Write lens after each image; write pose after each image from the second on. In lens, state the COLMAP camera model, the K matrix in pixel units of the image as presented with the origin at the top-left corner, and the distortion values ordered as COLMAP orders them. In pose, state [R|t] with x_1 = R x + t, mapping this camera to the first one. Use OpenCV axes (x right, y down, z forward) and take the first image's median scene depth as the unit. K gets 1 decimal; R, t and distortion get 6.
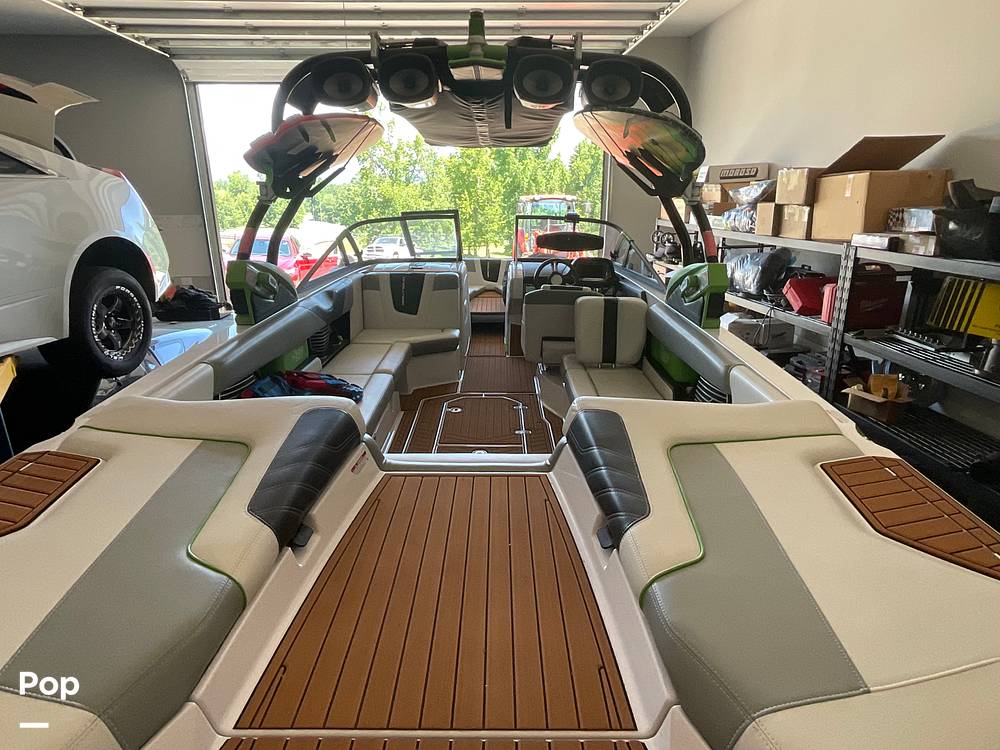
lens RADIAL K [[590.5, 0, 500.0], [0, 590.5, 375.0], [0, 0, 1]] dist [0.000414, -0.000586]
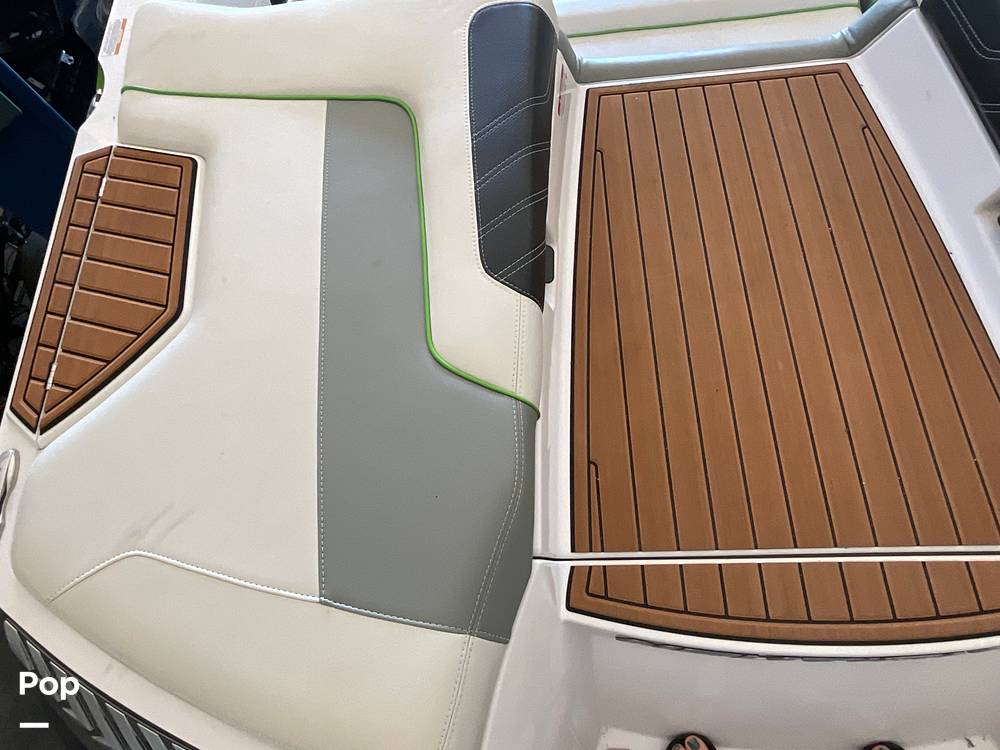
lens RADIAL K [[590.5, 0, 500.0], [0, 590.5, 375.0], [0, 0, 1]] dist [0.000414, -0.000586]
pose [[0.993765, -0.056270, -0.096252, -0.327706], [0.109629, 0.650378, 0.751658, -0.168513], [0.020304, -0.757524, 0.652492, 0.449340]]
